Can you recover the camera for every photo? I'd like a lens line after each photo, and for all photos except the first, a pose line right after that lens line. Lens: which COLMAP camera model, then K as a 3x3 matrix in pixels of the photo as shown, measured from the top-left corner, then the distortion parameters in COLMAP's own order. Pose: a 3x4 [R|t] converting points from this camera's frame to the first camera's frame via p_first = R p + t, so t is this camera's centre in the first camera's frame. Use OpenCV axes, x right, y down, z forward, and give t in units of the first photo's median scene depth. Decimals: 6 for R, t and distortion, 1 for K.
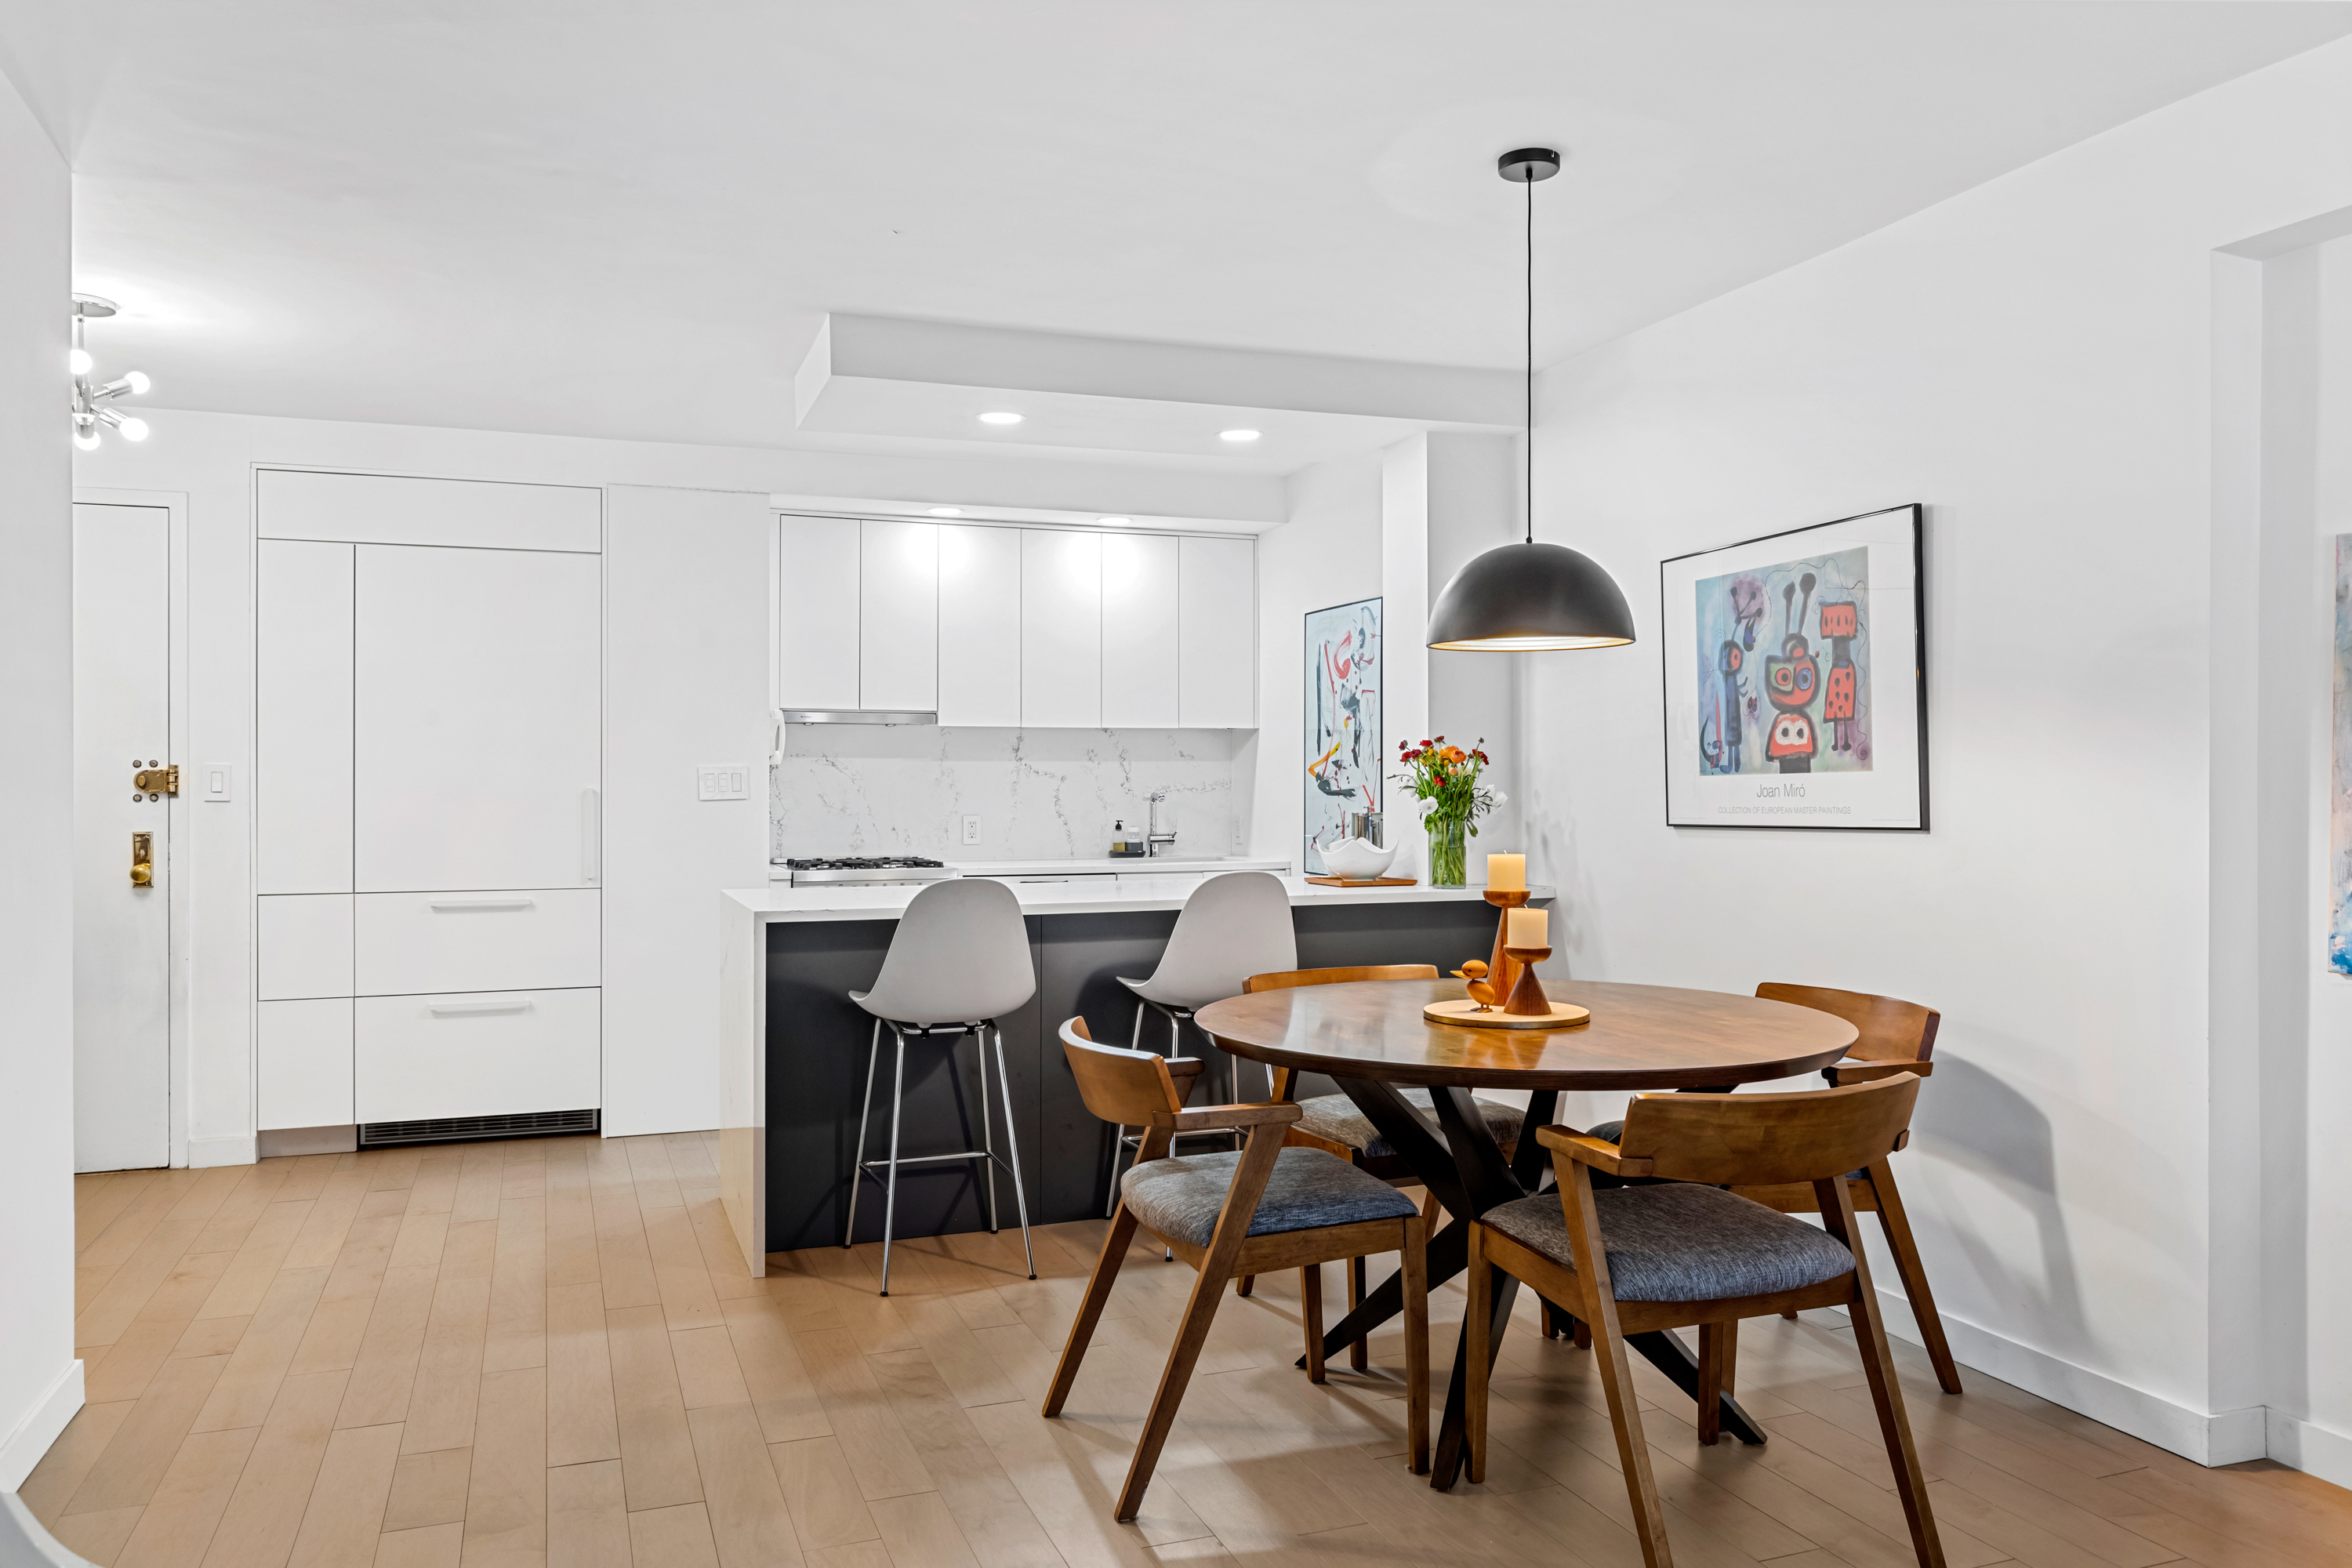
lens RADIAL K [[1681.9, 0, 1177.2], [0, 1681.9, 786.6], [0, 0, 1]] dist [-0.000147, -0.001109]
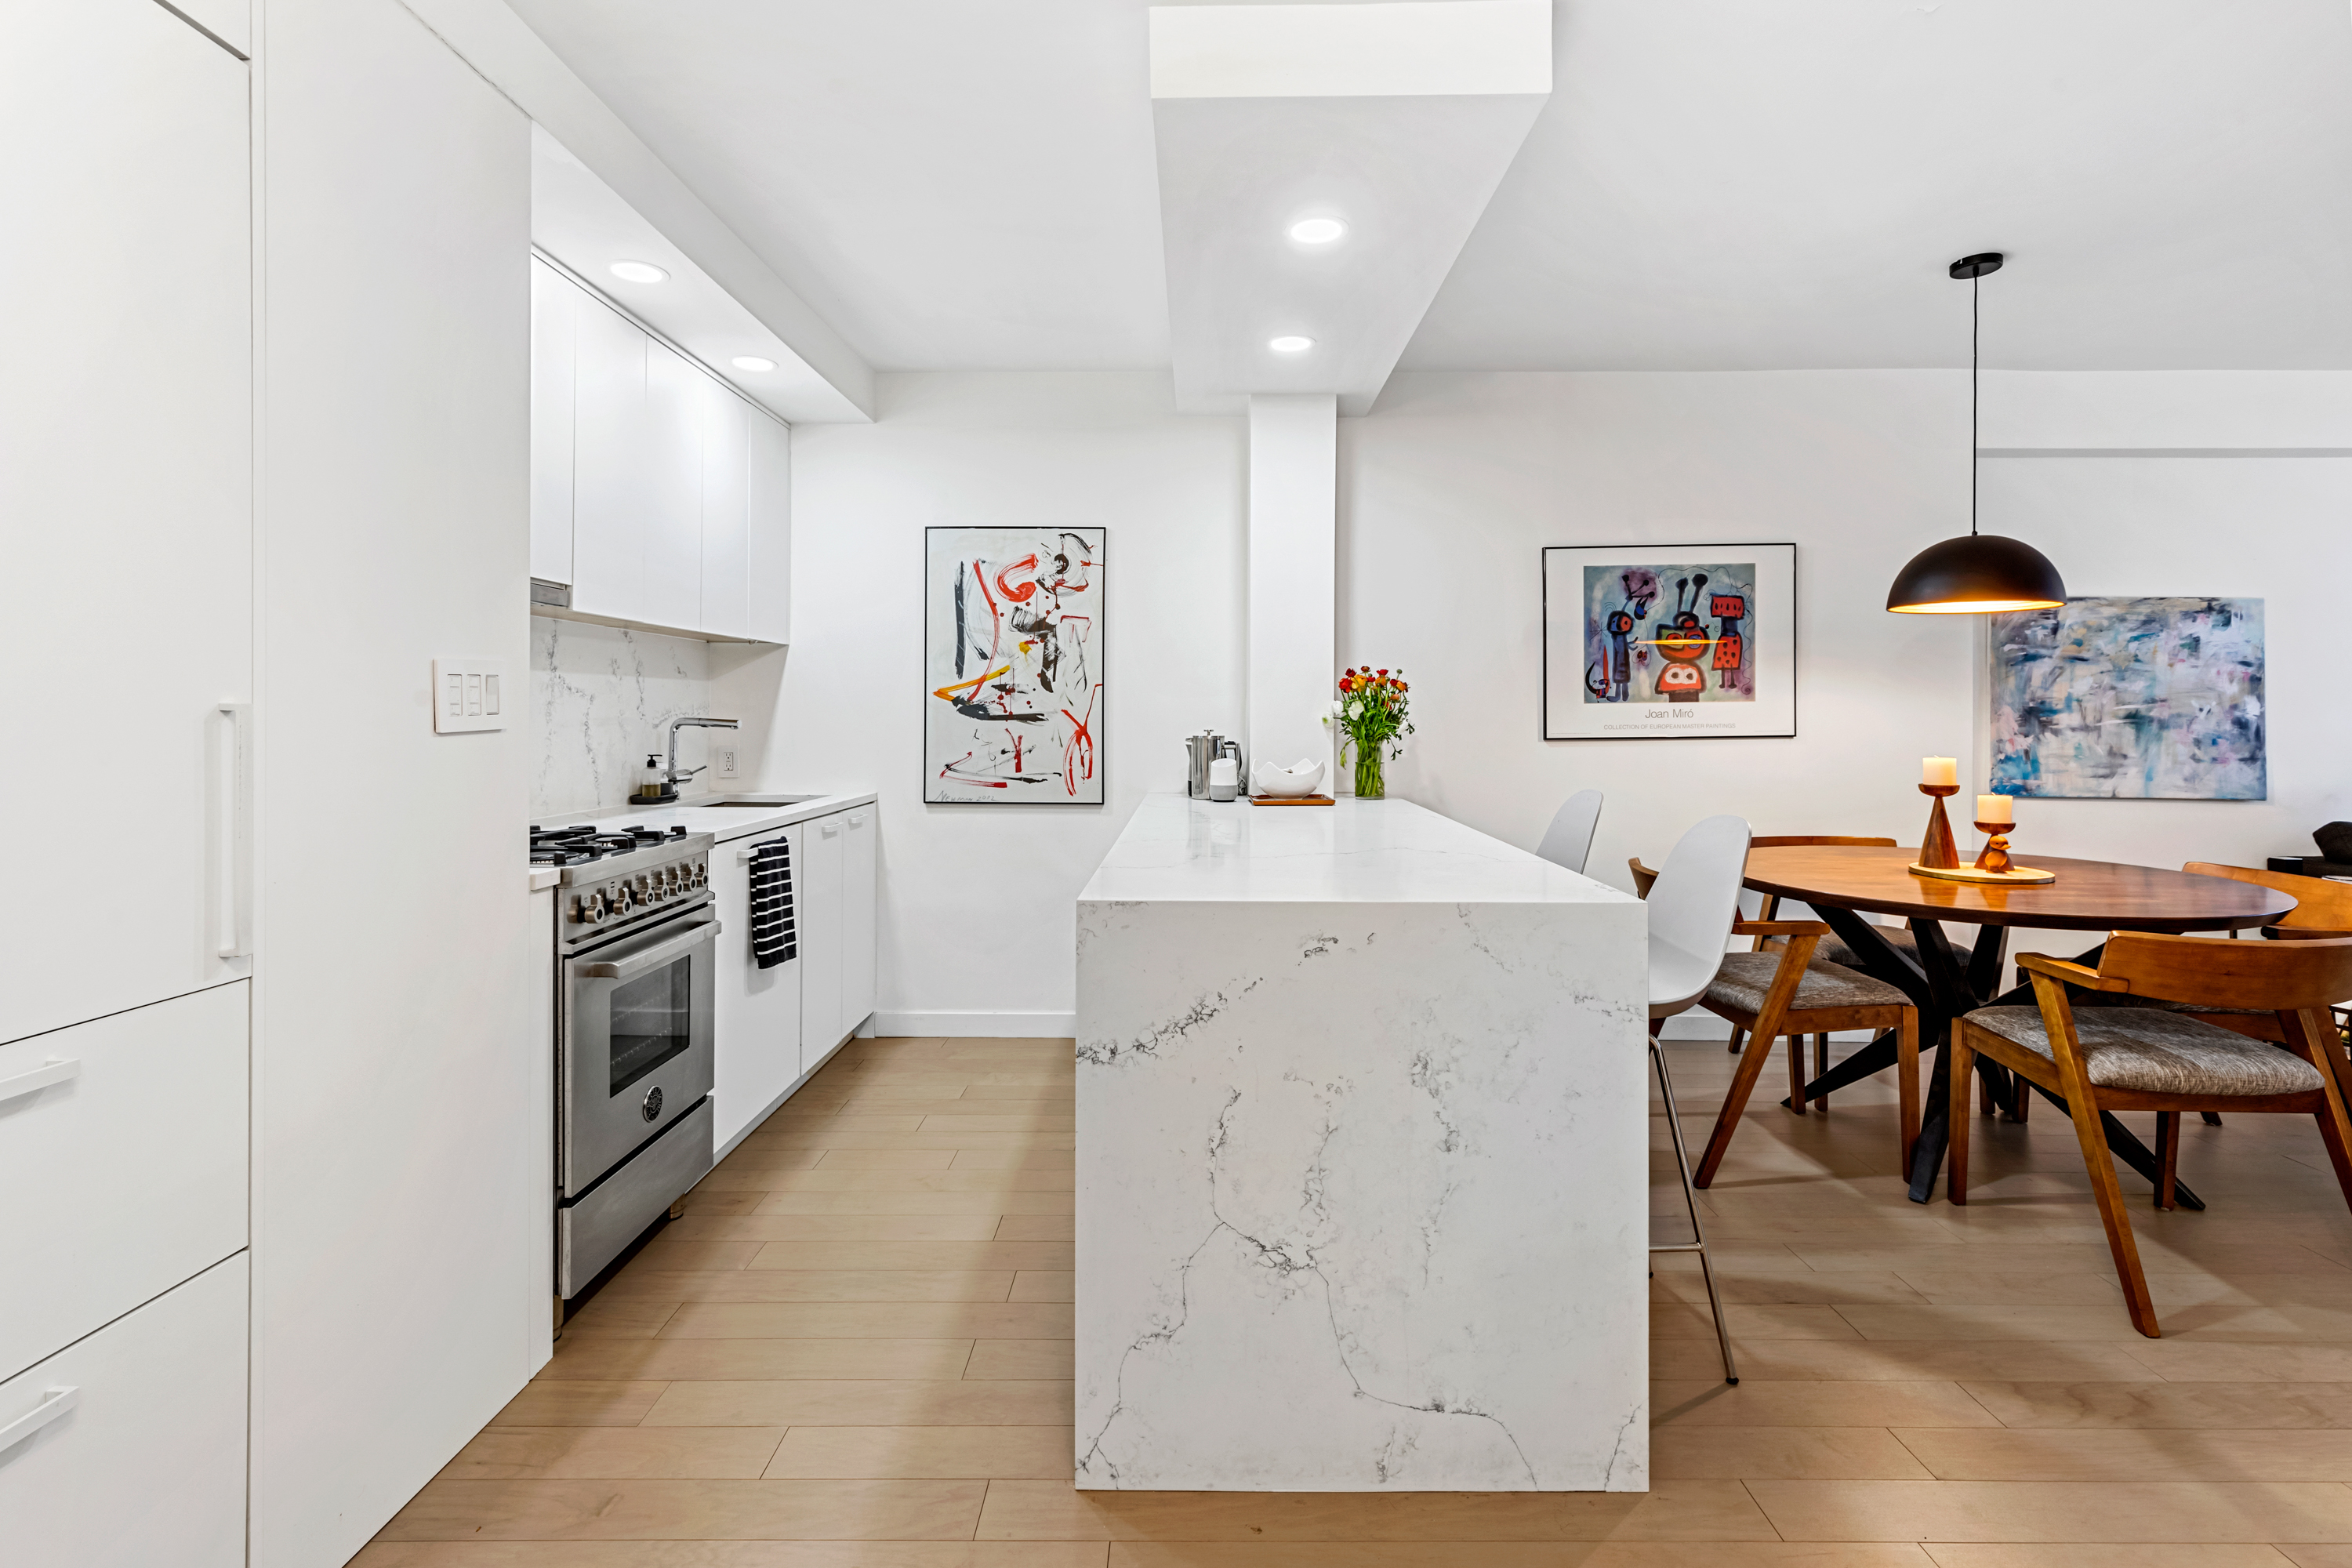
lens RADIAL K [[1086.4, 0, 1198.3], [0, 1086.4, 721.2], [0, 0, 1]] dist [0.008966, -0.001958]
pose [[0.352513, -0.003204, 0.935801, -0.613238], [0.000244, 0.999994, 0.003332, 0.005084], [-0.935807, -0.000947, 0.352512, 0.903817]]
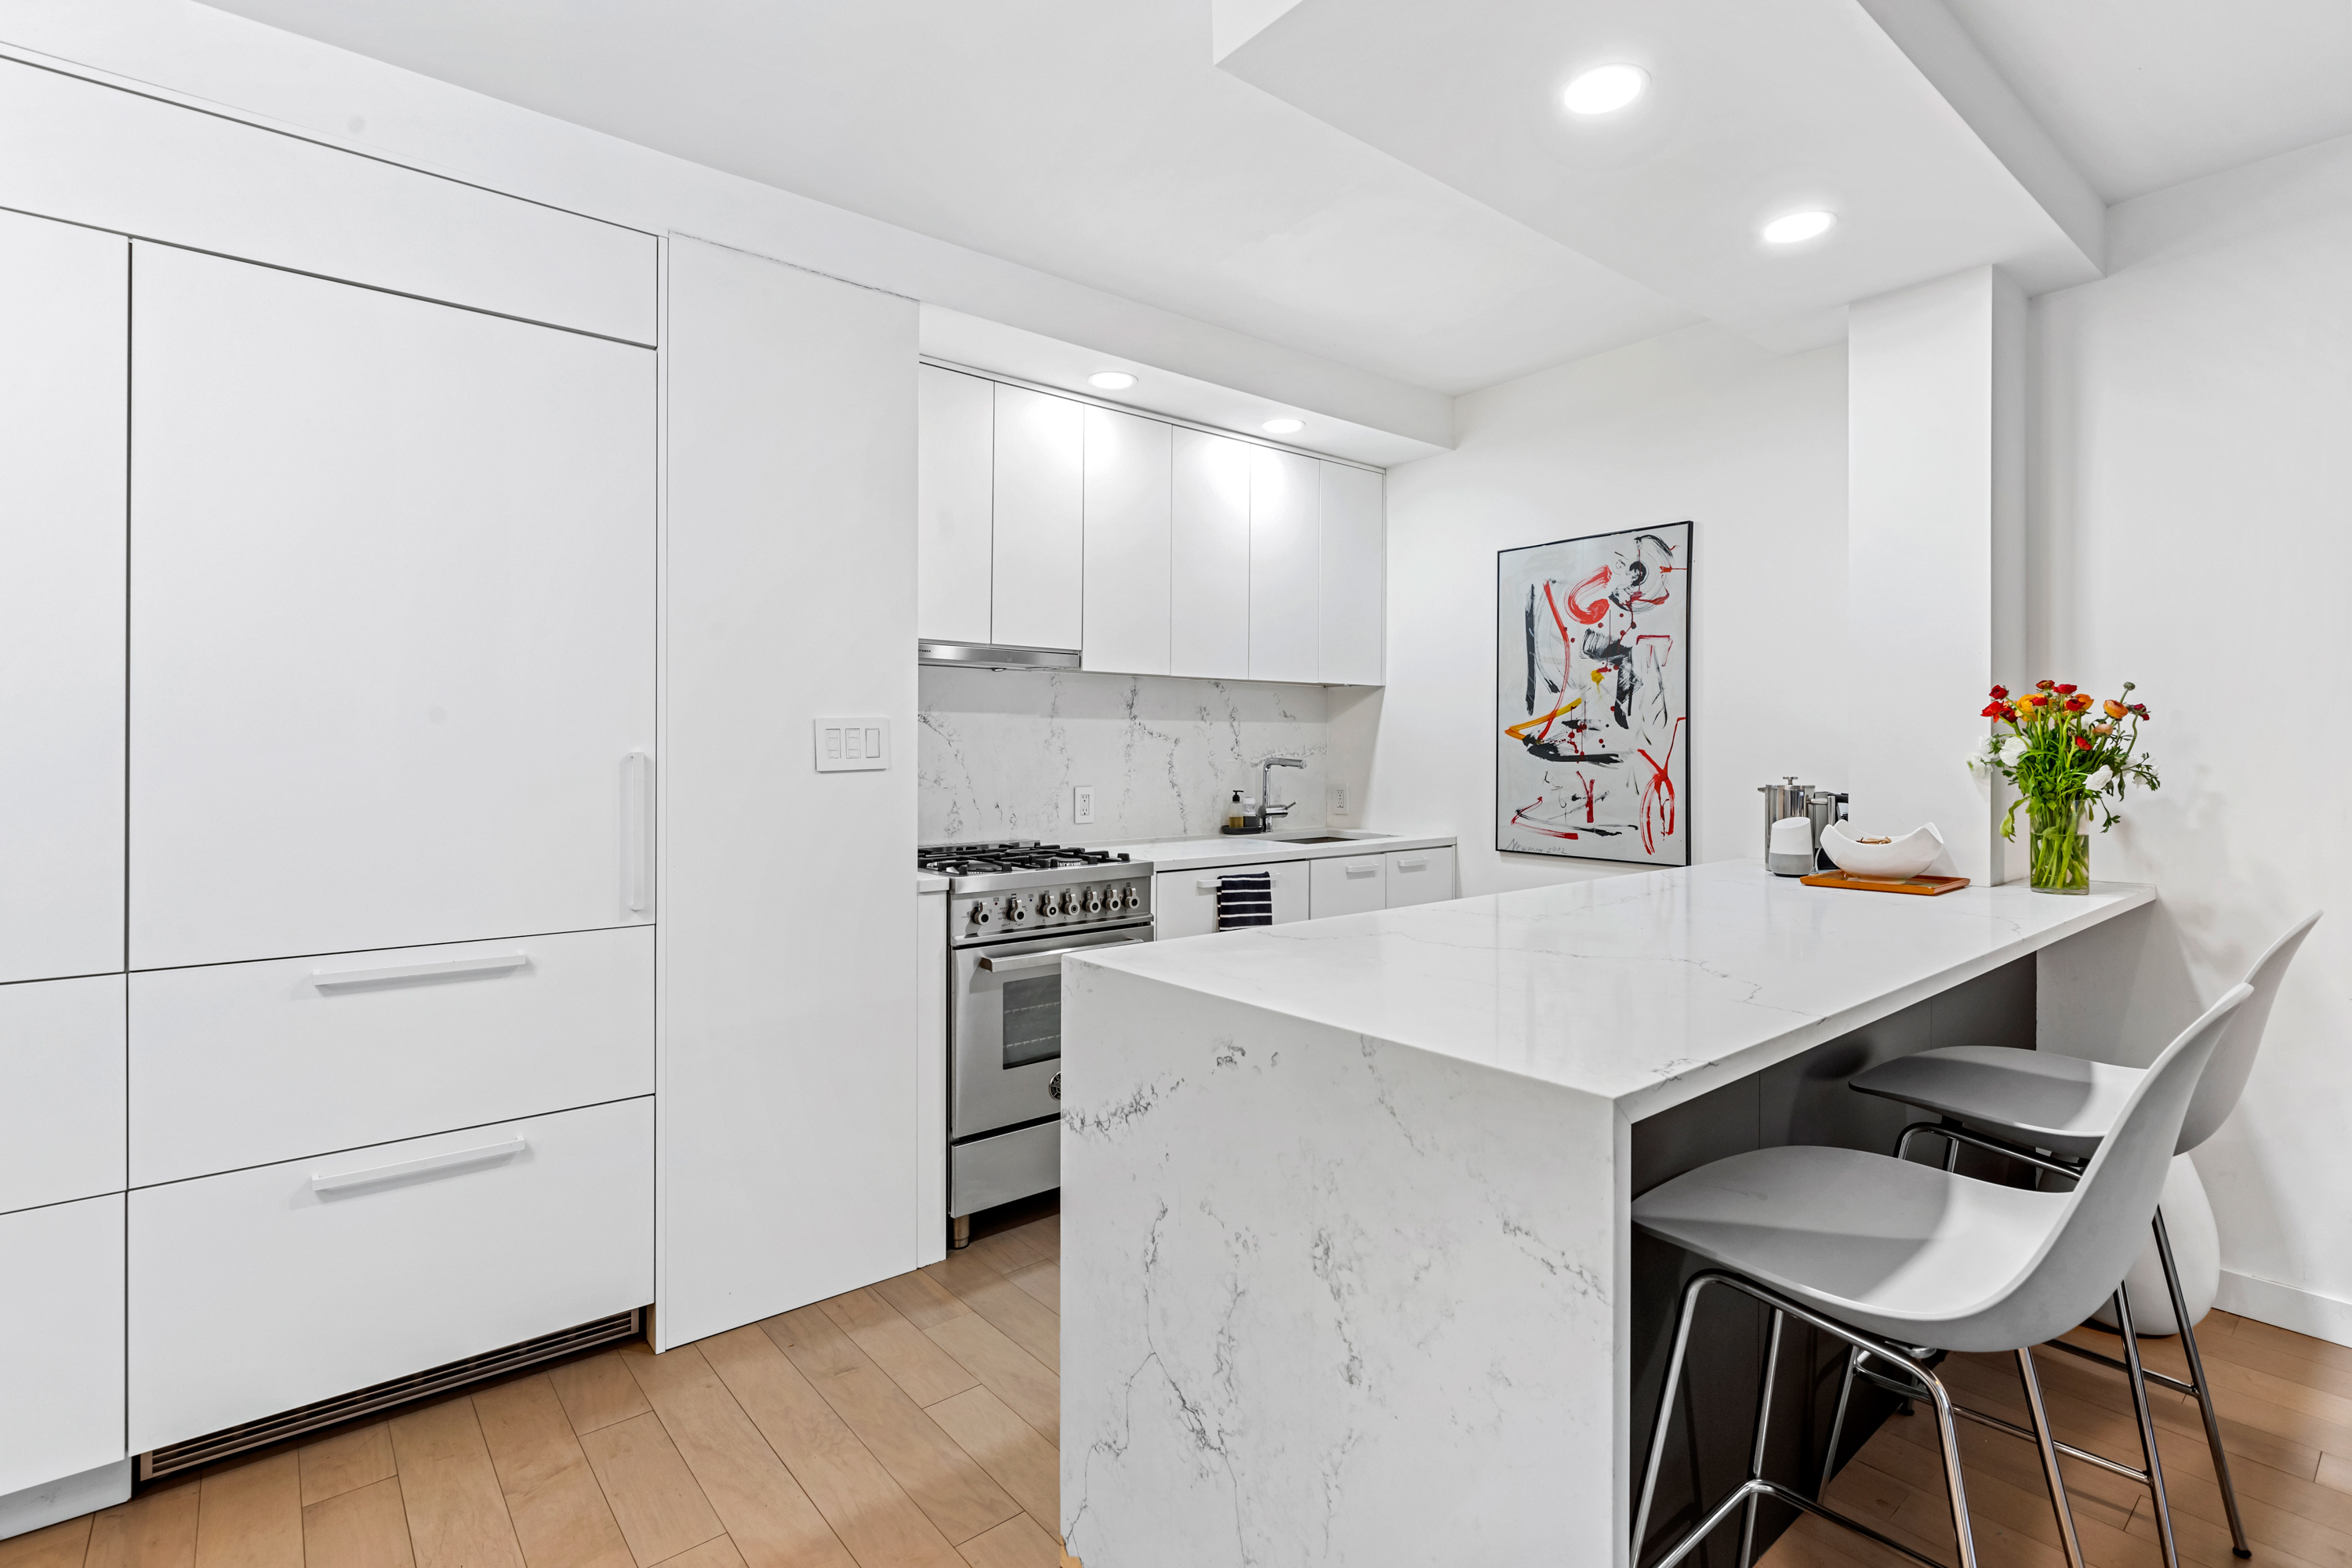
lens RADIAL K [[1113.1, 0, 1186.0], [0, 1113.1, 749.7], [0, 0, 1]] dist [-0.003326, 0.000164]
pose [[0.943092, 0.001610, 0.332529, -0.371741], [-0.000855, 0.999997, -0.002418, 0.001152], [-0.332532, 0.001996, 0.943090, 0.721351]]
